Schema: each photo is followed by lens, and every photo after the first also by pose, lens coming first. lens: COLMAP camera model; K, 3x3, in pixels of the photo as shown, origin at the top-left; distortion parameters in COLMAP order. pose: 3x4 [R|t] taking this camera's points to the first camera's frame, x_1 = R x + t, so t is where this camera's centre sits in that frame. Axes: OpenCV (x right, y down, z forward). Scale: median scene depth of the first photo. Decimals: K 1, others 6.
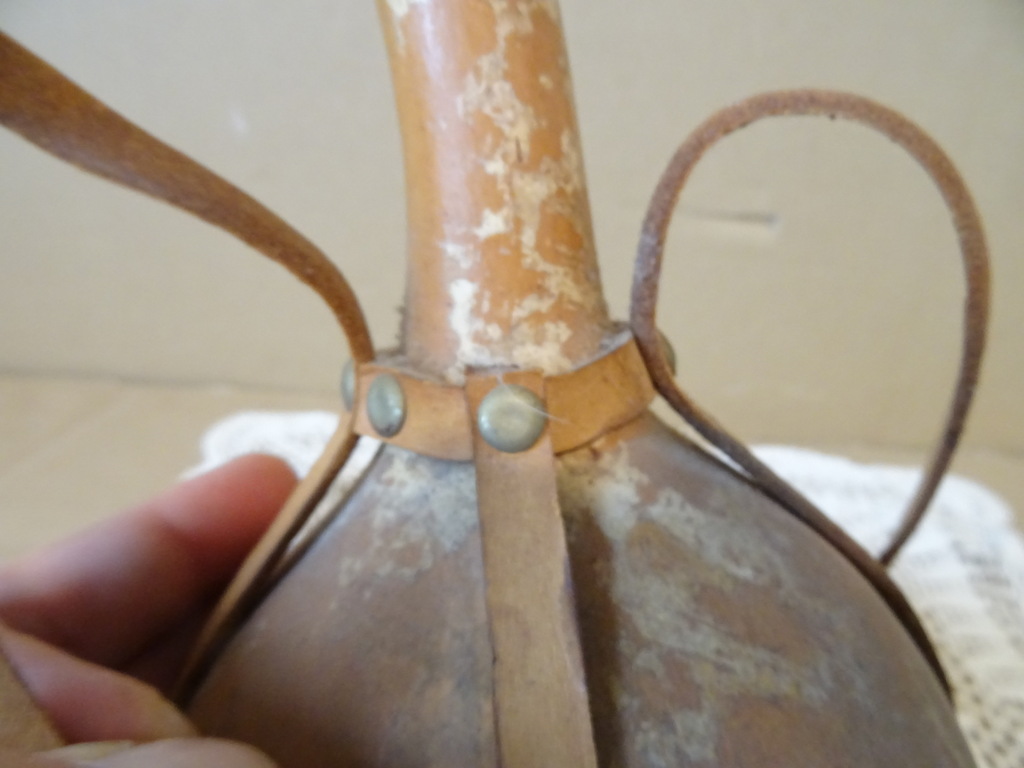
lens RADIAL K [[736.3, 0, 512.0], [0, 736.3, 384.0], [0, 0, 1]] dist [-0.004622, -0.003411]
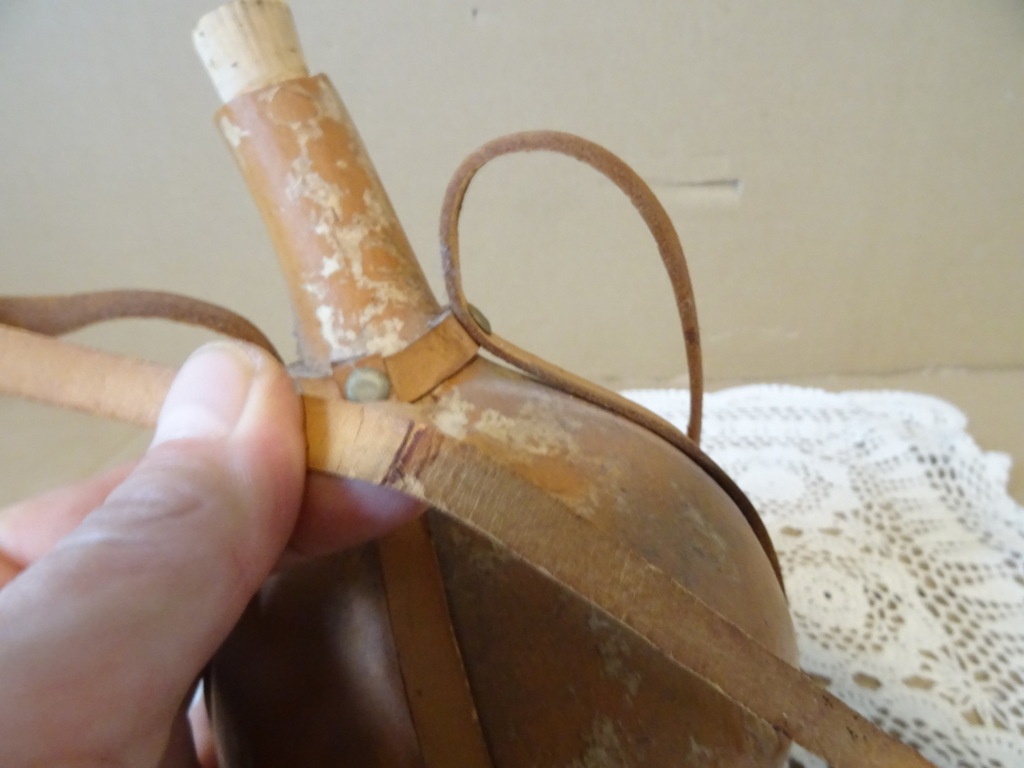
lens RADIAL K [[736.3, 0, 512.0], [0, 736.3, 384.0], [0, 0, 1]] dist [-0.004622, -0.003411]
pose [[0.971614, -0.235575, -0.021690, 0.305465], [0.236221, 0.971077, 0.034780, 0.051183], [0.012870, -0.038917, 0.999160, -0.499323]]
